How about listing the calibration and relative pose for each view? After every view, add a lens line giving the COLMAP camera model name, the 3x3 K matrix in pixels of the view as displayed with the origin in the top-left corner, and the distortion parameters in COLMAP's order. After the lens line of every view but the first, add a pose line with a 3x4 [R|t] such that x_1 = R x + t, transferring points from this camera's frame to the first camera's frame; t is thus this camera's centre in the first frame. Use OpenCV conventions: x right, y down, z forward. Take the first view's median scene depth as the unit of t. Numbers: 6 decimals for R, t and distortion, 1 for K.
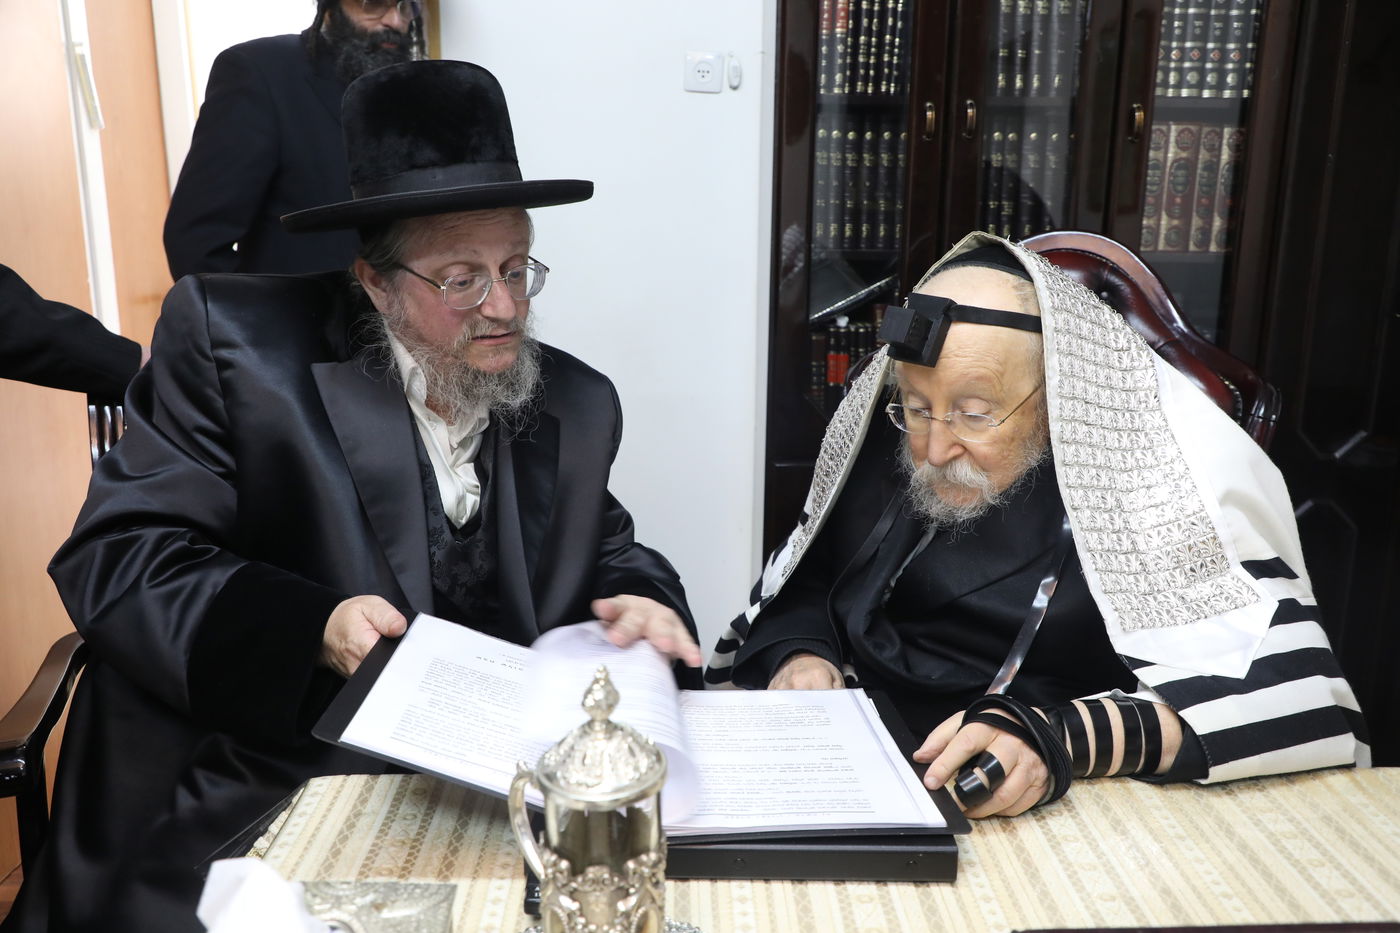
lens RADIAL K [[1155.8, 0, 704.1], [0, 1155.8, 484.8], [0, 0, 1]] dist [-0.002228, 0.016987]
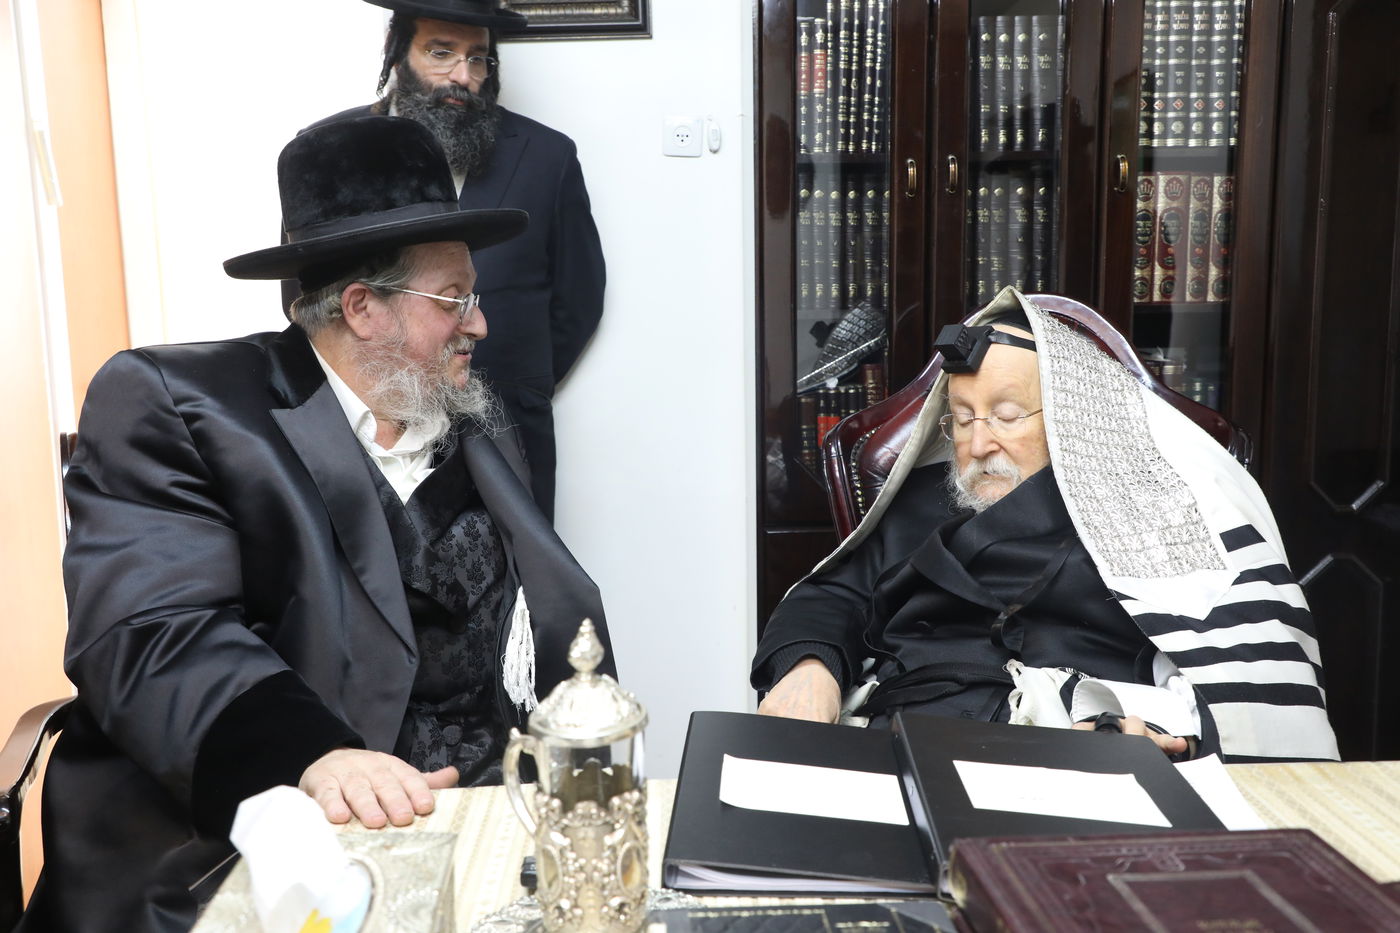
lens RADIAL K [[1312.0, 0, 715.5], [0, 1312.0, 491.4], [0, 0, 1]] dist [0.039956, 0.000000]
pose [[0.999600, -0.026437, 0.010020, 0.008958], [0.027229, 0.995623, -0.089410, 0.047453], [-0.007613, 0.089647, 0.995945, -0.092963]]
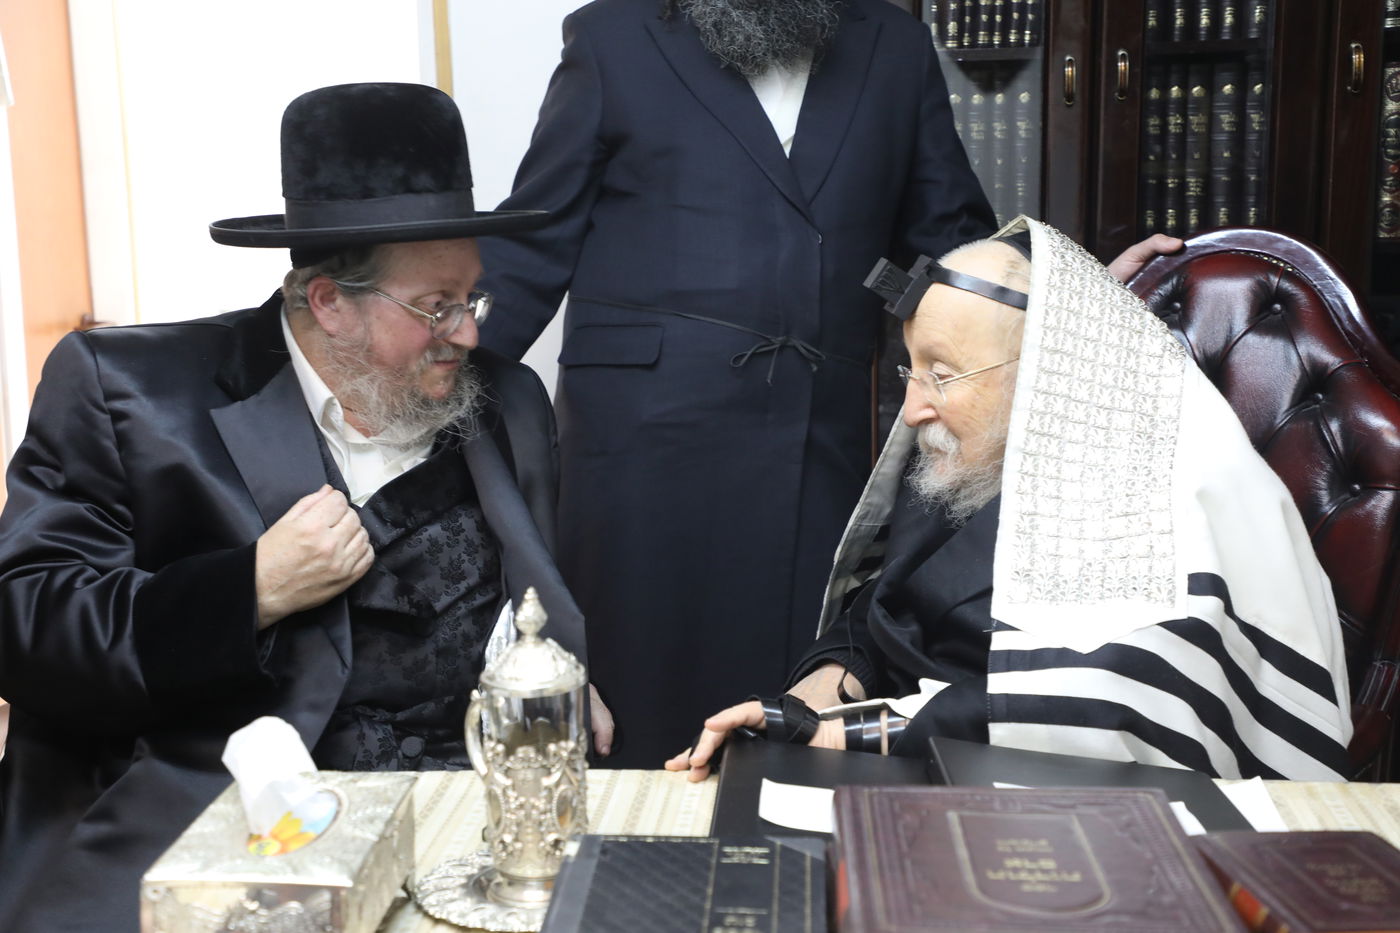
lens RADIAL K [[2186.9, 0, 721.1], [0, 2186.9, 486.8], [0, 0, 1]] dist [0.251638, 0.000000]
pose [[0.993509, -0.007801, -0.113489, 0.127809], [-0.002221, 0.996125, -0.087918, 0.082073], [0.113736, 0.087600, 0.989642, -0.448235]]
